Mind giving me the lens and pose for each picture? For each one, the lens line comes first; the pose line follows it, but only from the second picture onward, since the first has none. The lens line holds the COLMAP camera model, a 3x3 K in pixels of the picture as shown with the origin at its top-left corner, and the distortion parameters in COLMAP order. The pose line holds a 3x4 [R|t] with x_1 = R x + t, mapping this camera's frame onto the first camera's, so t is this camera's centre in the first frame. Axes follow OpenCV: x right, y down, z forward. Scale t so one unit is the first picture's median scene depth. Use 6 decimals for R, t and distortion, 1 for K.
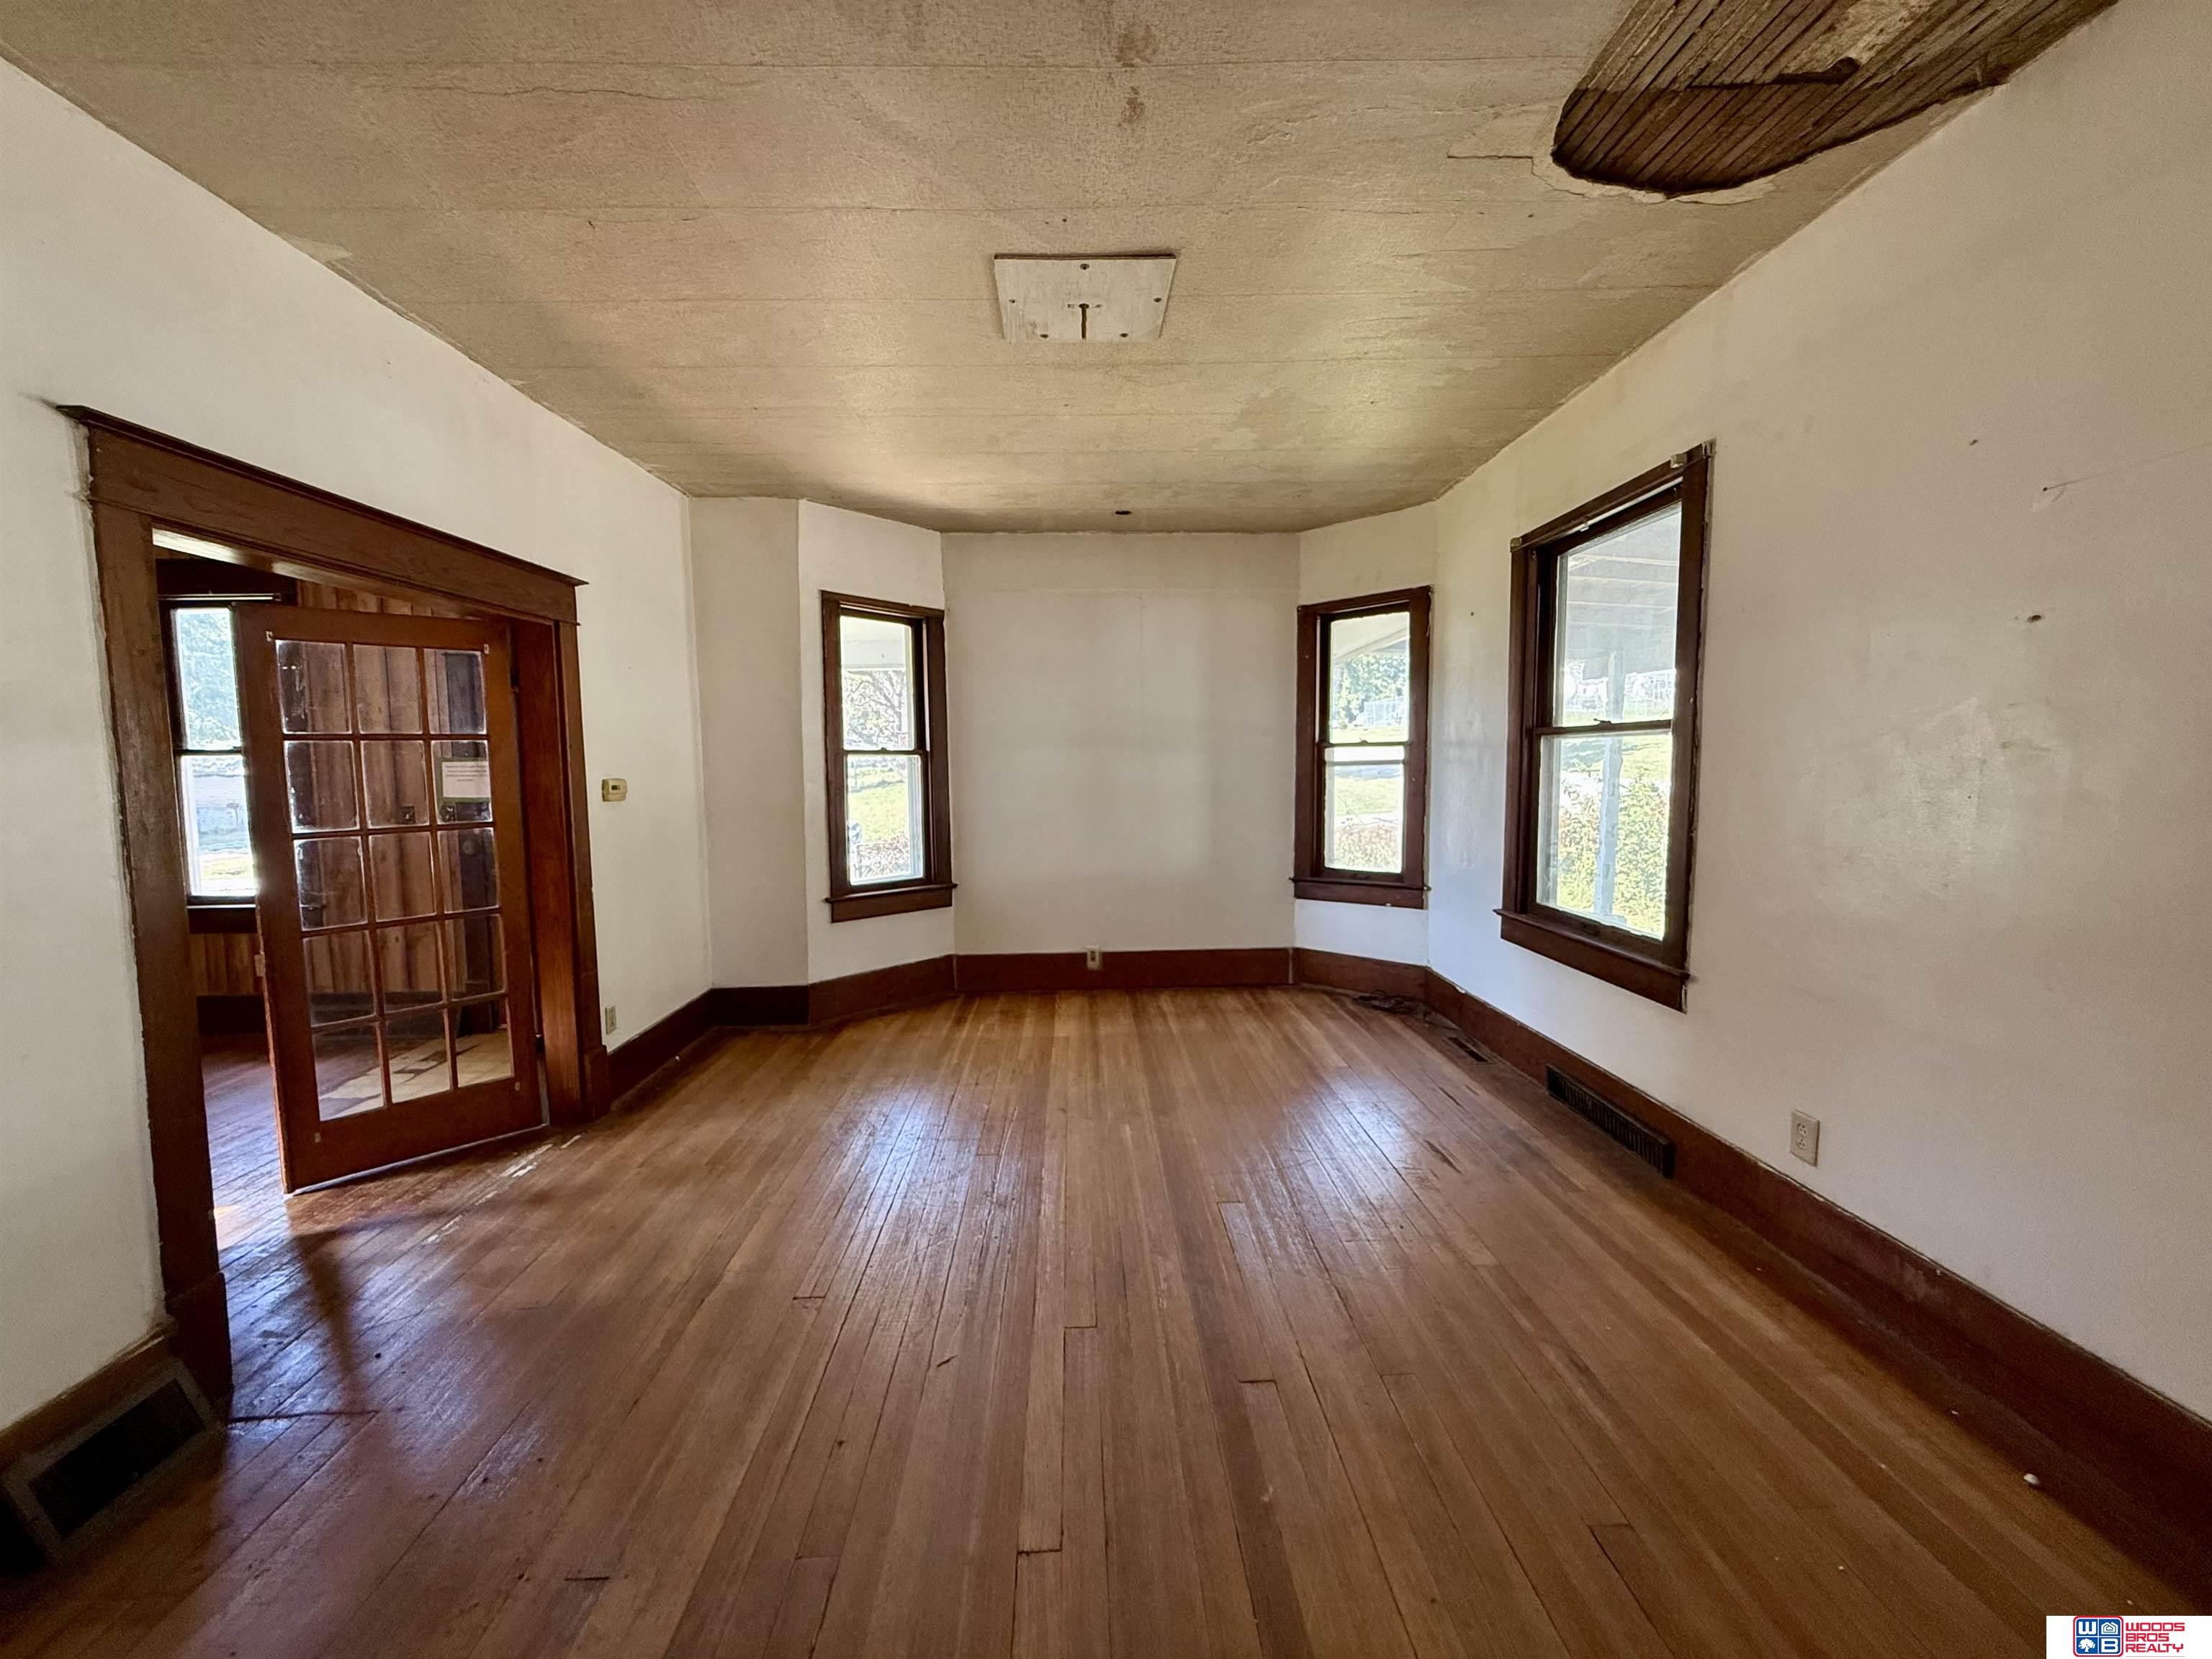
lens RADIAL K [[879.9, 0, 1102.6], [0, 879.9, 827.6], [0, 0, 1]] dist [0.000917, -0.000201]
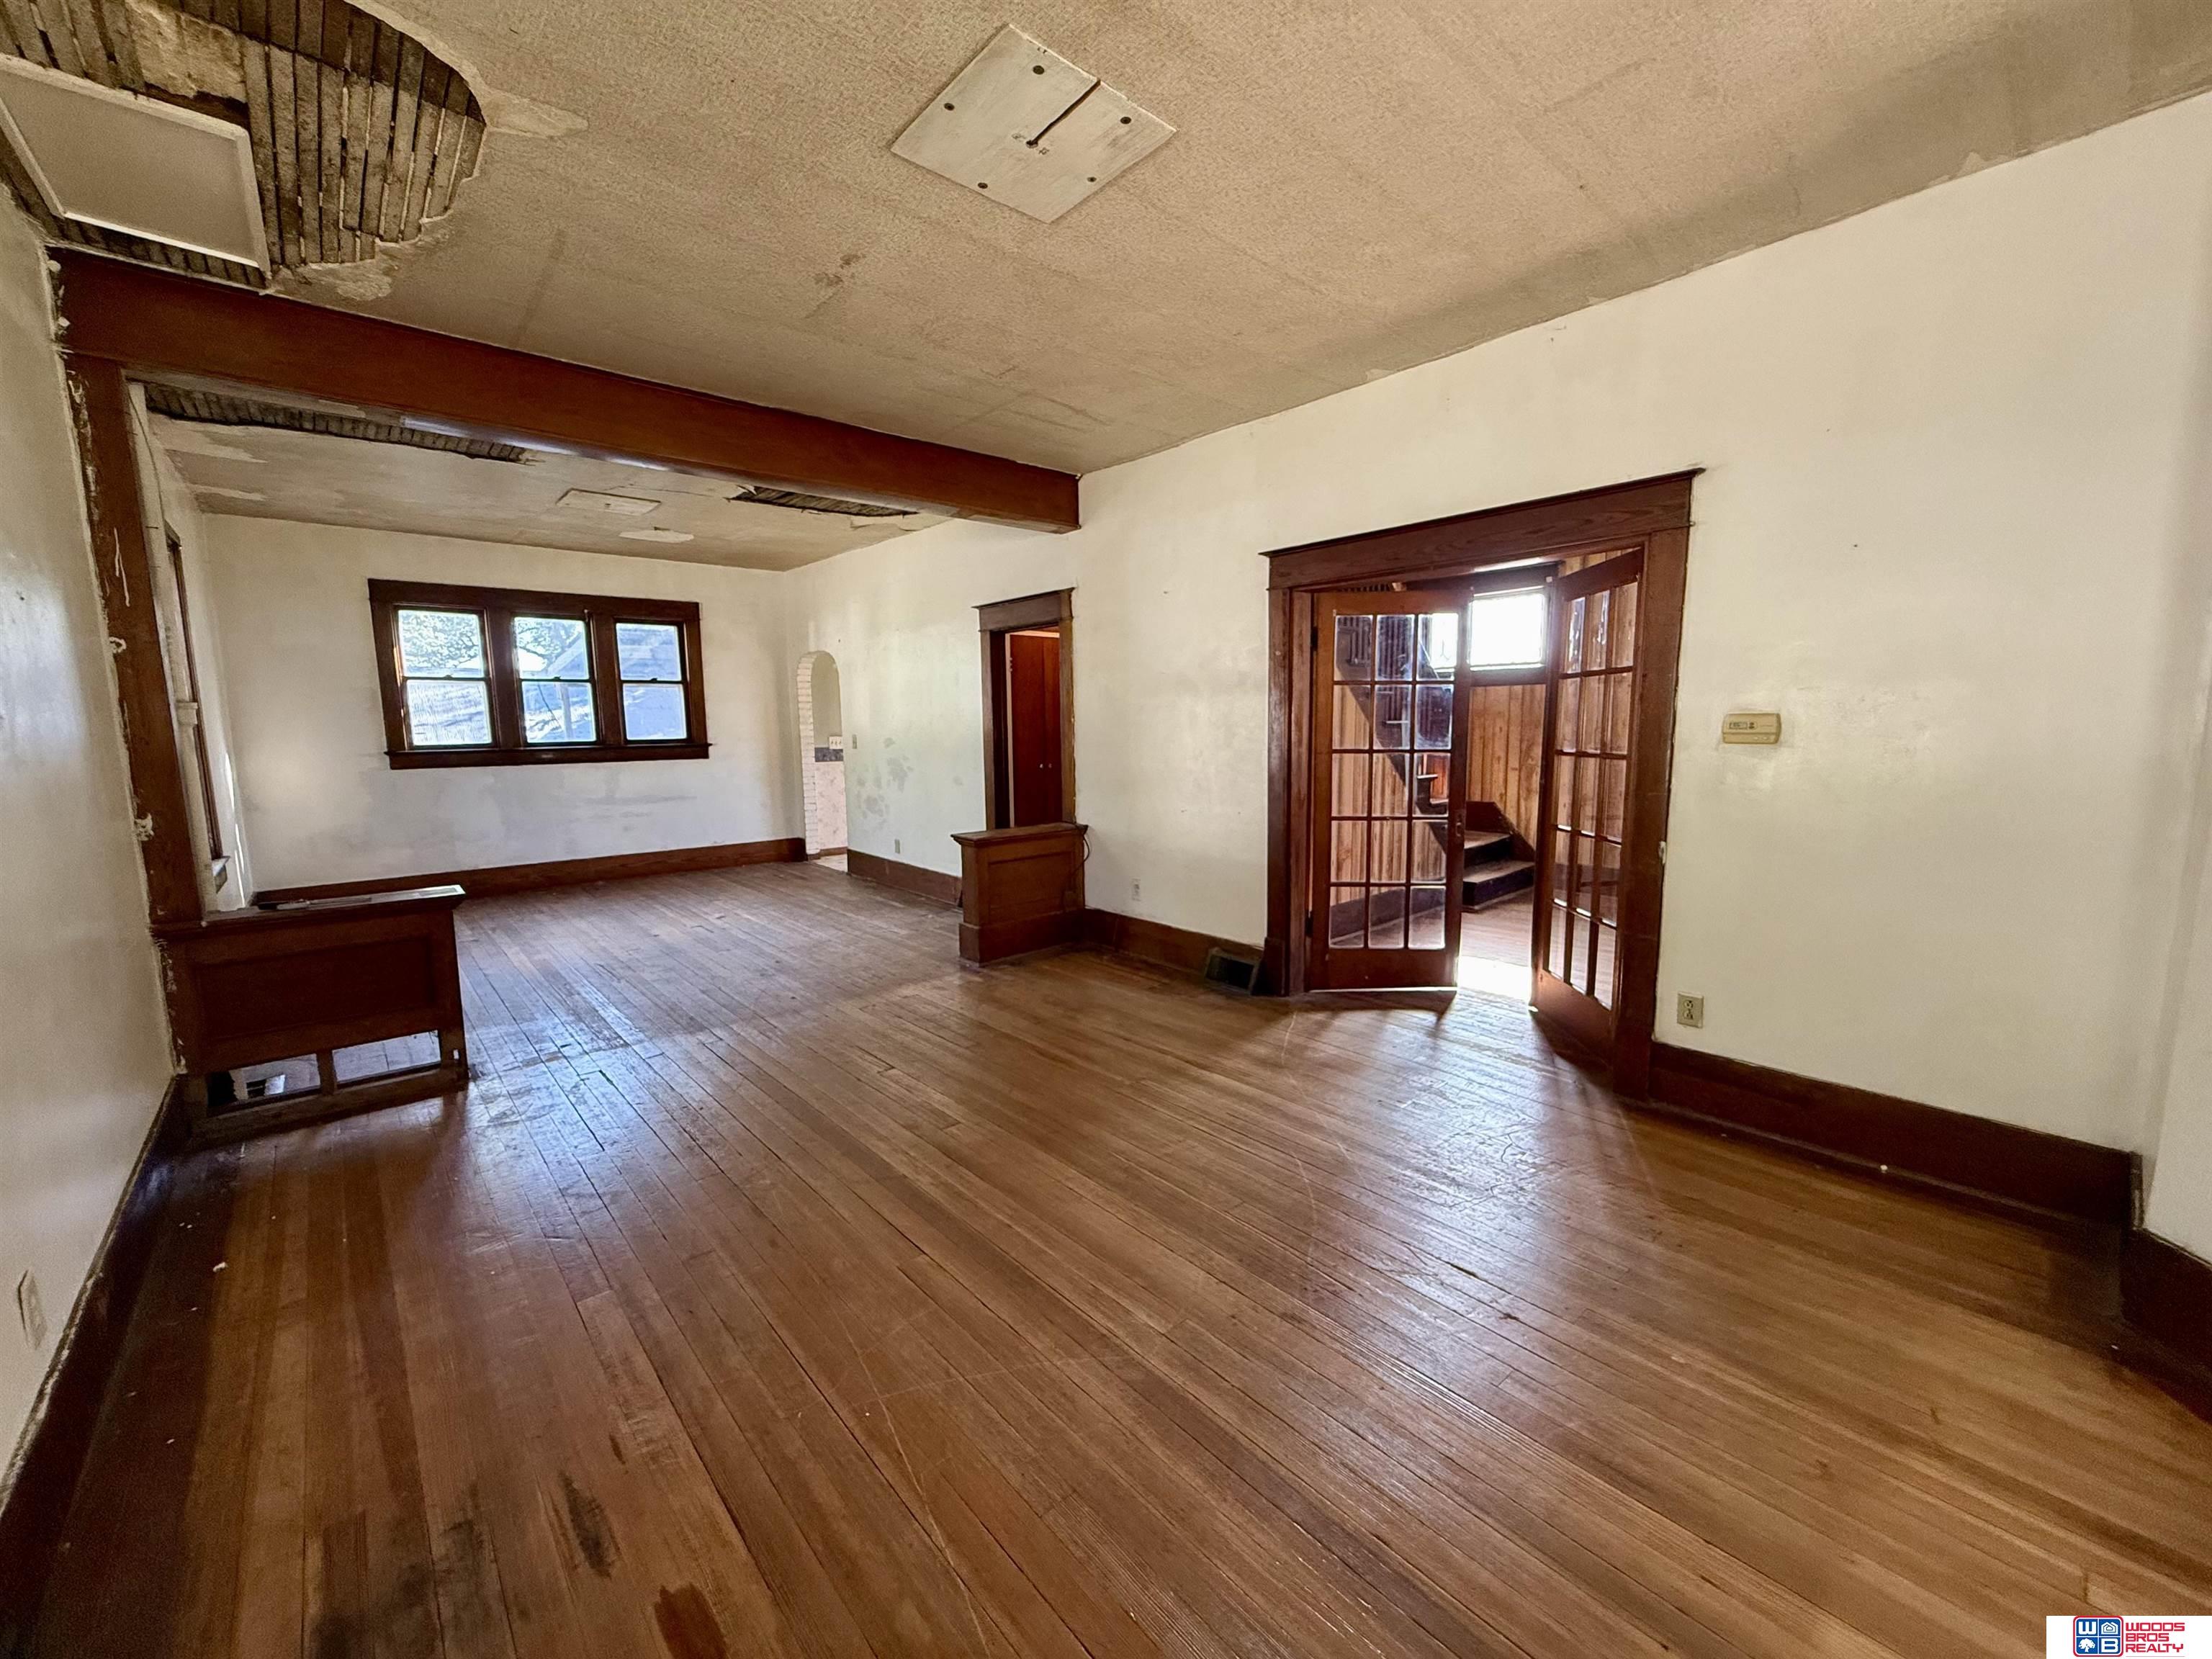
lens RADIAL K [[879.9, 0, 1099.4], [0, 879.9, 832.3], [0, 0, 1]] dist [0.000917, -0.000201]
pose [[-0.773051, 0.107471, -0.625173, 0.486679], [-0.025231, 0.979555, 0.199590, -0.127430], [0.633841, 0.170067, -0.754535, 1.691143]]
